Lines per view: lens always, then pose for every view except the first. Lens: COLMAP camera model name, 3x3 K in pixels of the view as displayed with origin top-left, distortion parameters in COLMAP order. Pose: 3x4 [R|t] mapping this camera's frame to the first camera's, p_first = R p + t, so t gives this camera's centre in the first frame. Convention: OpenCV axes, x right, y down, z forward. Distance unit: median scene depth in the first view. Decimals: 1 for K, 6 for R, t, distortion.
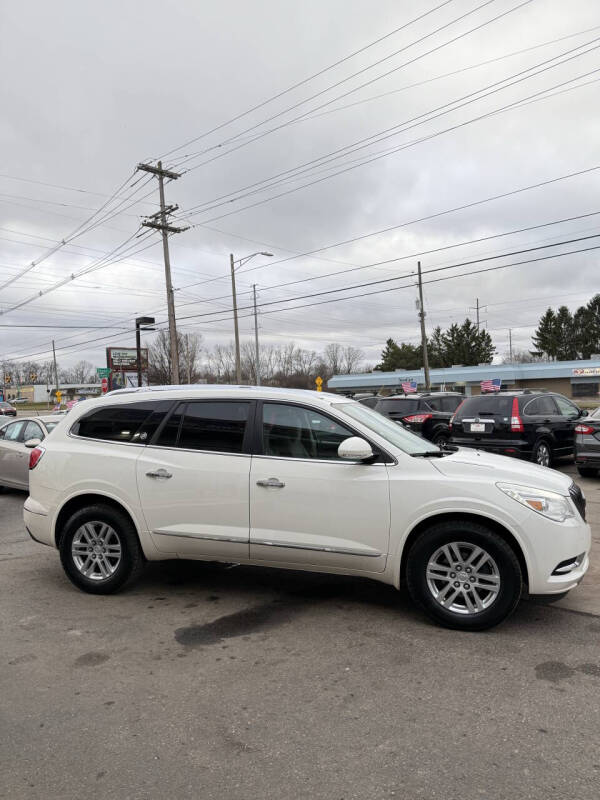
lens RADIAL K [[555.2, 0, 295.3], [0, 555.2, 400.5], [0, 0, 1]] dist [0.050975, -0.055723]
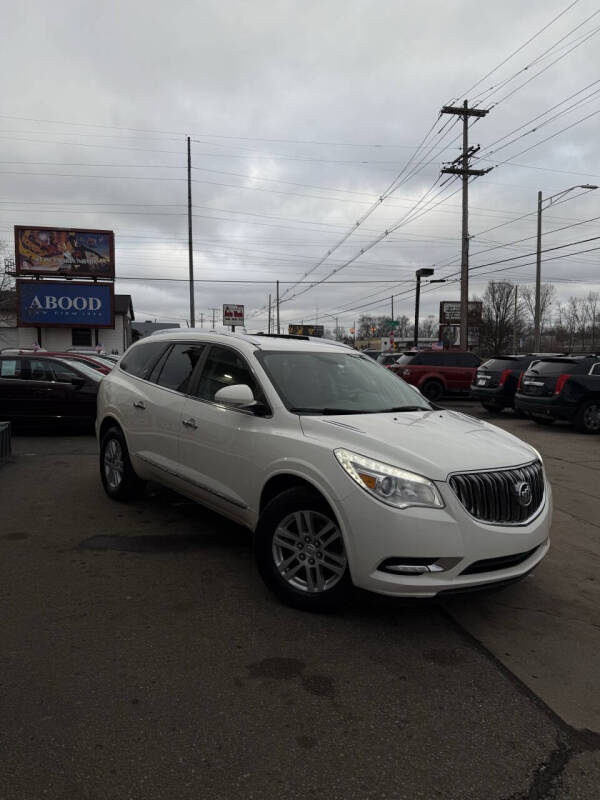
lens RADIAL K [[555.2, 0, 295.8], [0, 555.2, 399.4], [0, 0, 1]] dist [0.050975, -0.055723]
pose [[0.824560, 0.089845, -0.558596, 0.667537], [-0.045963, 0.994685, 0.092139, 0.000641], [0.563905, -0.050300, 0.824306, 0.248204]]
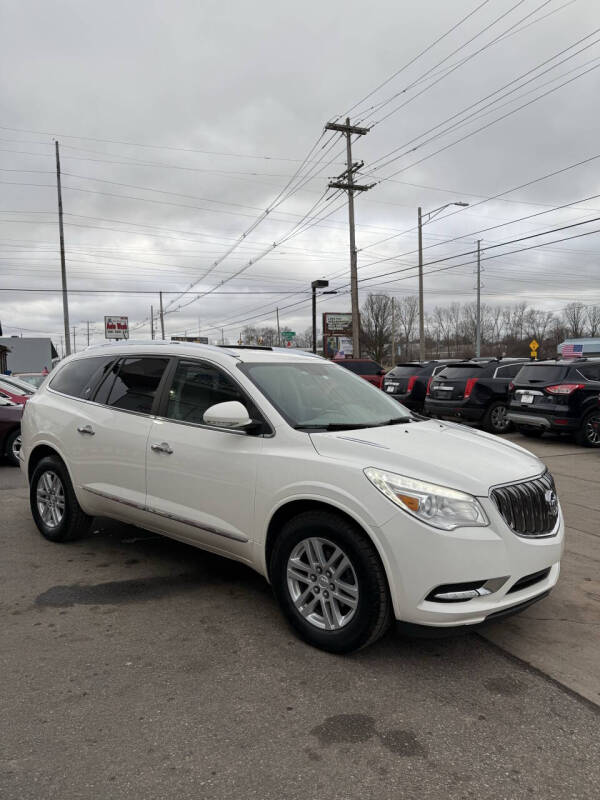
lens RADIAL K [[555.2, 0, 294.0], [0, 555.2, 403.7], [0, 0, 1]] dist [0.050975, -0.055723]
pose [[0.922619, 0.045244, -0.383051, 0.478759], [-0.018643, 0.997167, 0.072876, 0.006473], [0.385263, -0.060095, 0.920848, 0.238557]]
